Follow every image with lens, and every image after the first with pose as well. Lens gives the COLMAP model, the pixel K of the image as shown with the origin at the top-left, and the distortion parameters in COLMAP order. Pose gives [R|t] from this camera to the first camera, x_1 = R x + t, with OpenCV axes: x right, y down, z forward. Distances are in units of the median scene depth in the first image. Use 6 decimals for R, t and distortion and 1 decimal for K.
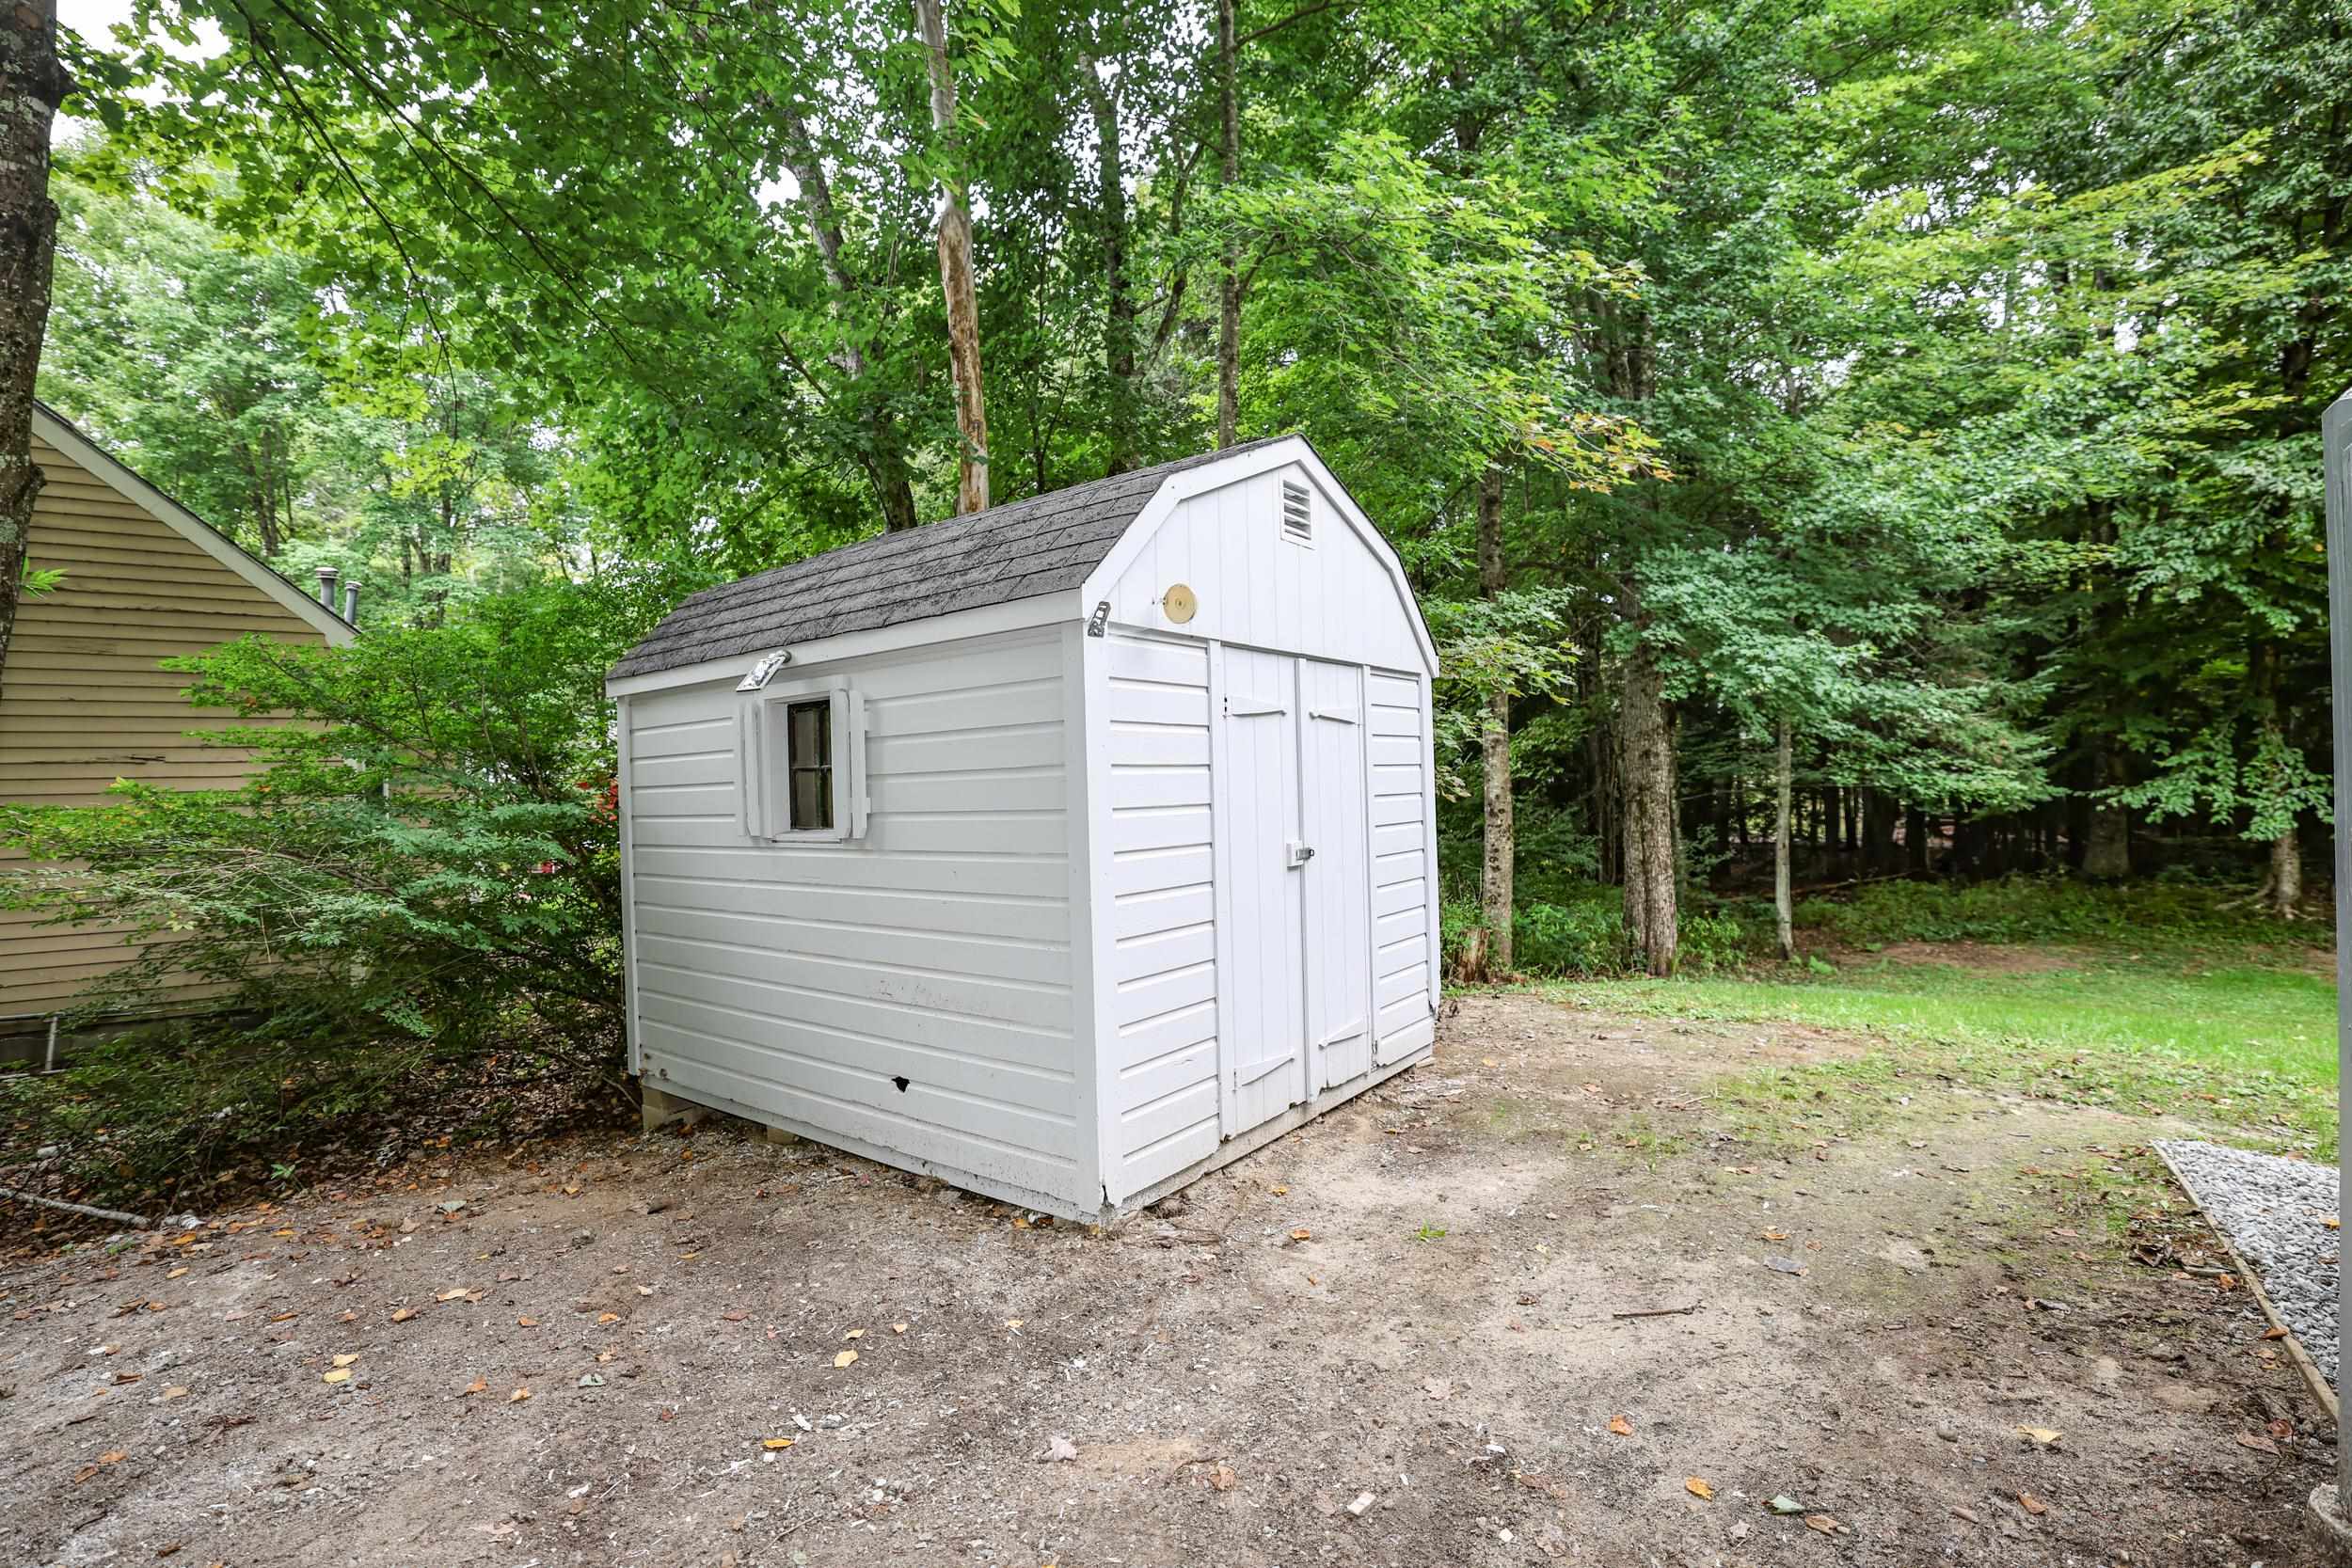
lens RADIAL K [[1039.6, 0, 1184.4], [0, 1039.6, 777.0], [0, 0, 1]] dist [-0.039592, 0.013611]
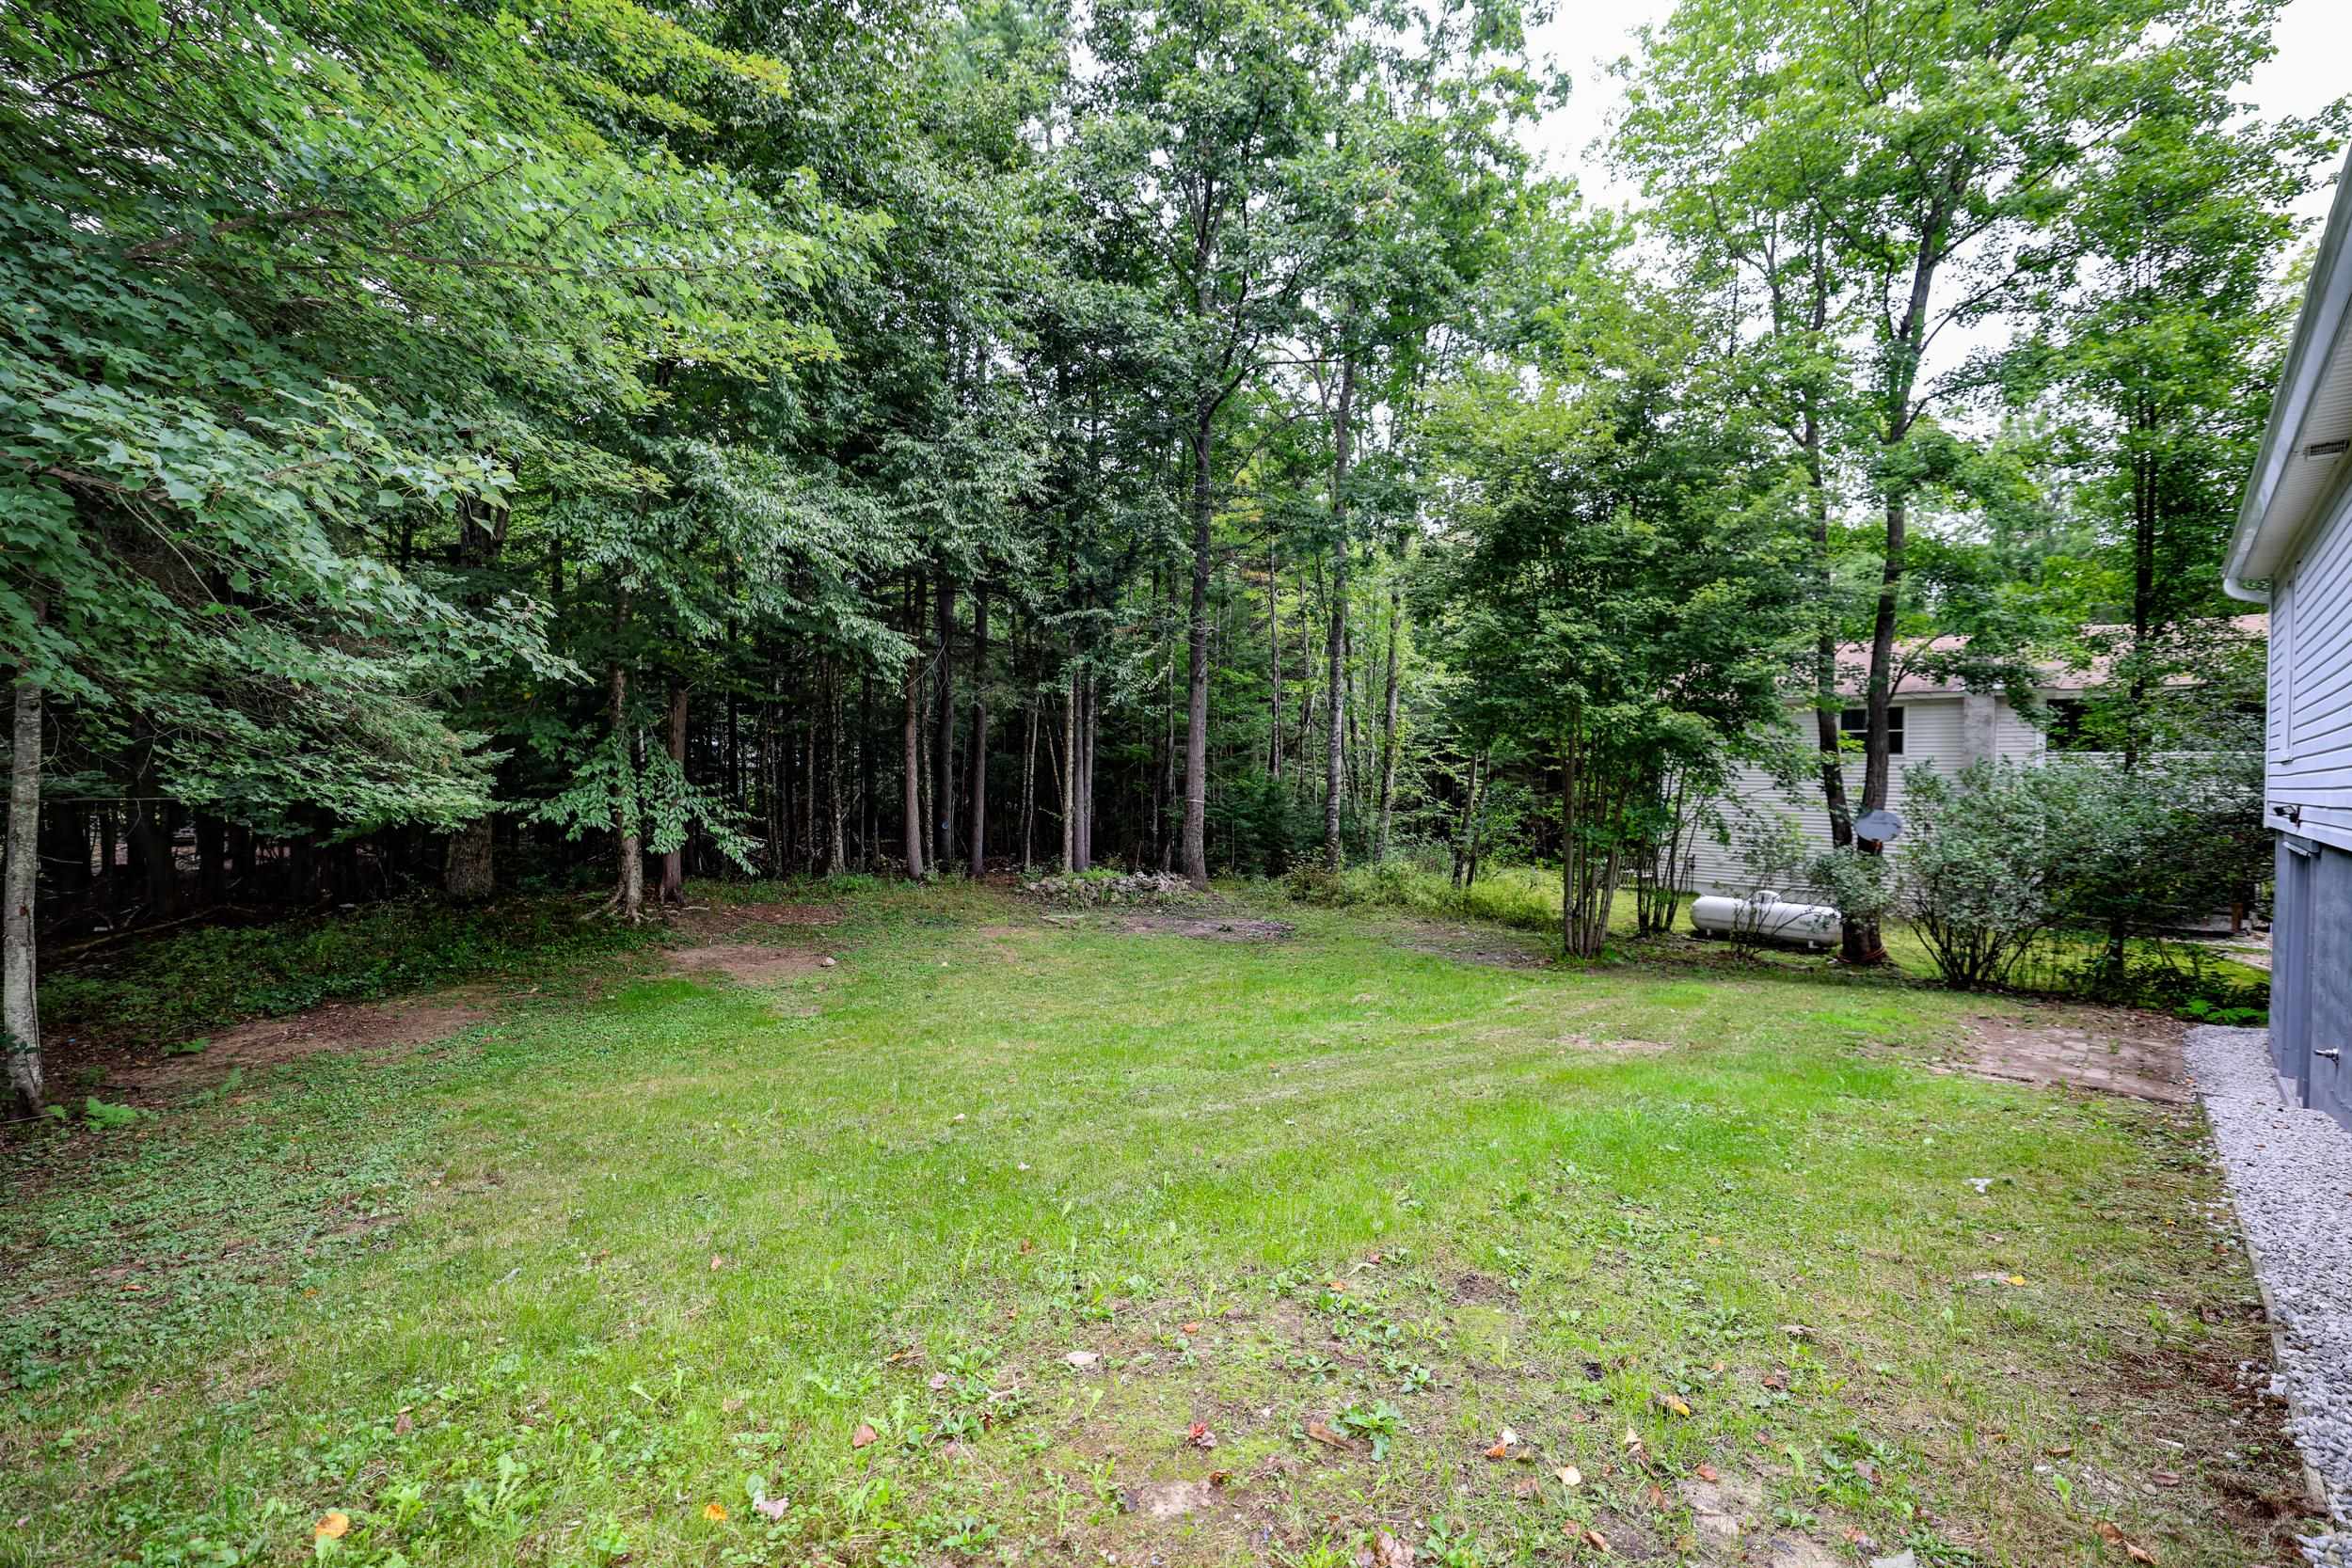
lens RADIAL K [[1017.4, 0, 1183.3], [0, 1017.4, 788.0], [0, 0, 1]] dist [-0.048709, 0.018787]
pose [[0.134809, 0.001732, 0.990870, 0.176442], [-0.006087, 0.999981, -0.000919, -0.002211], [-0.990853, -0.005907, 0.134817, 0.383528]]
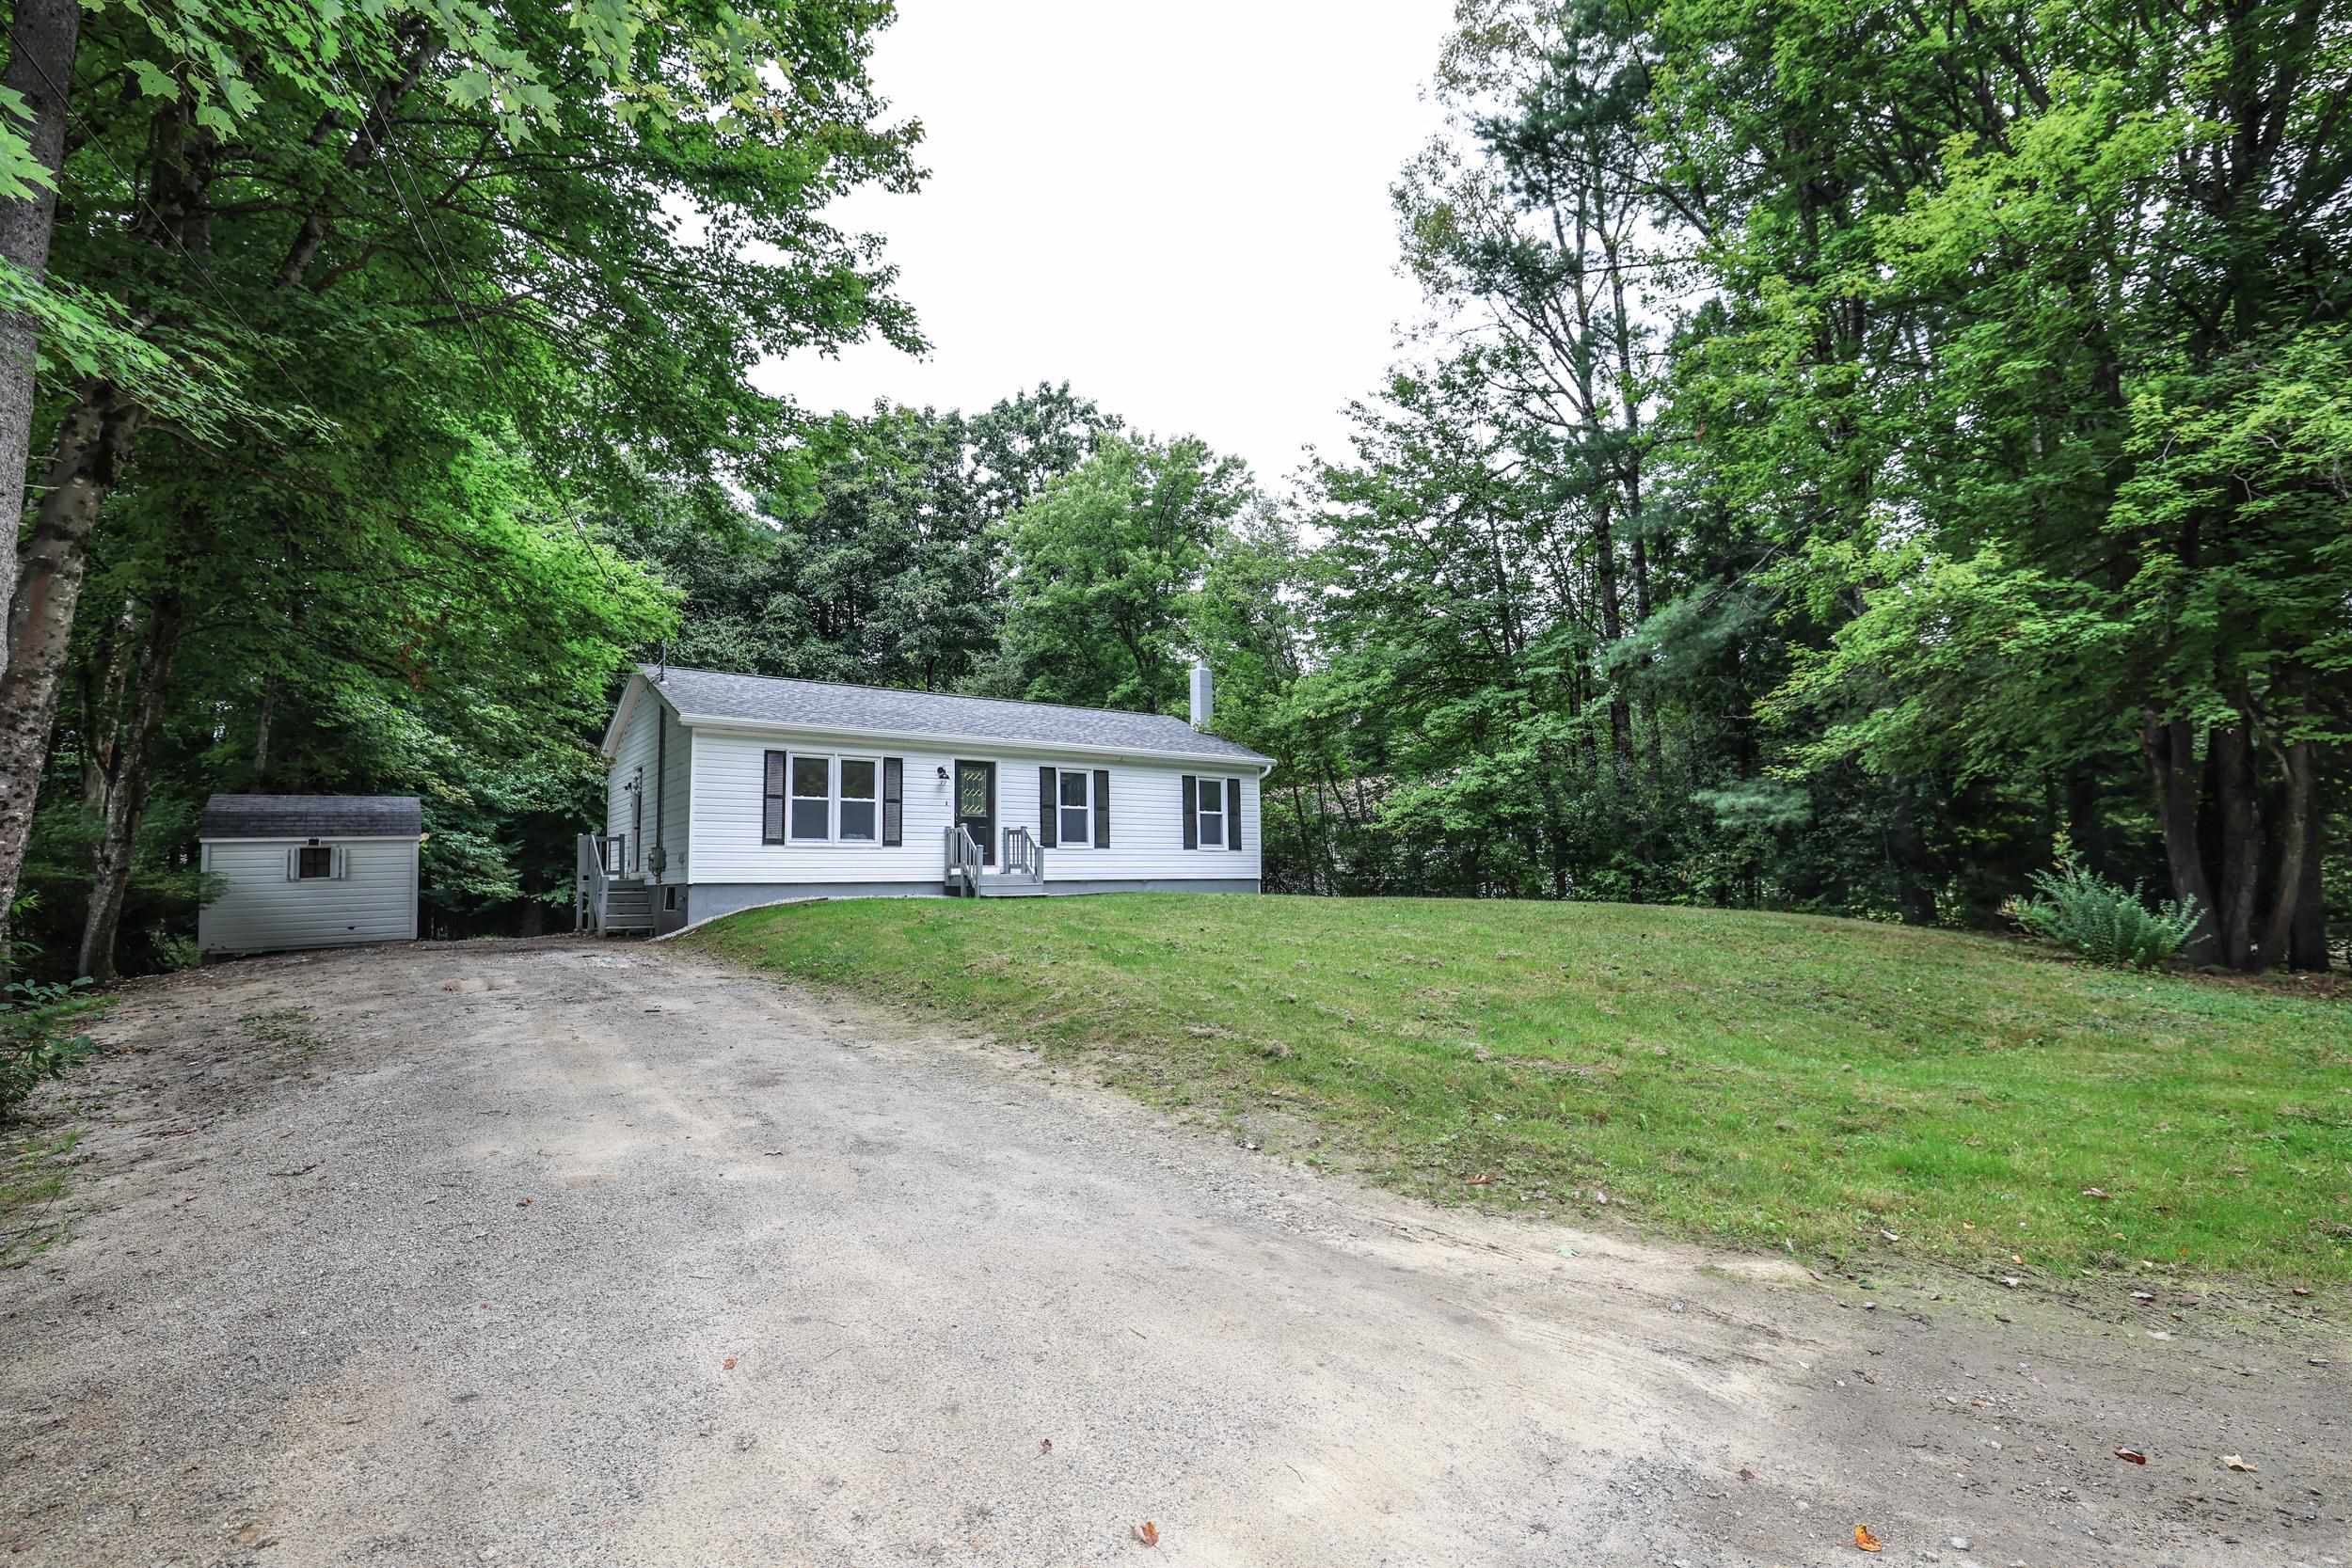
lens RADIAL K [[1086.4, 0, 1166.3], [0, 1086.4, 783.6], [0, 0, 1]] dist [-0.026789, 0.000077]
pose [[0.280095, 0.098878, 0.954867, -1.166628], [0.025937, 0.993539, -0.110491, 0.078420], [-0.959622, 0.055714, 0.275720, -1.176705]]
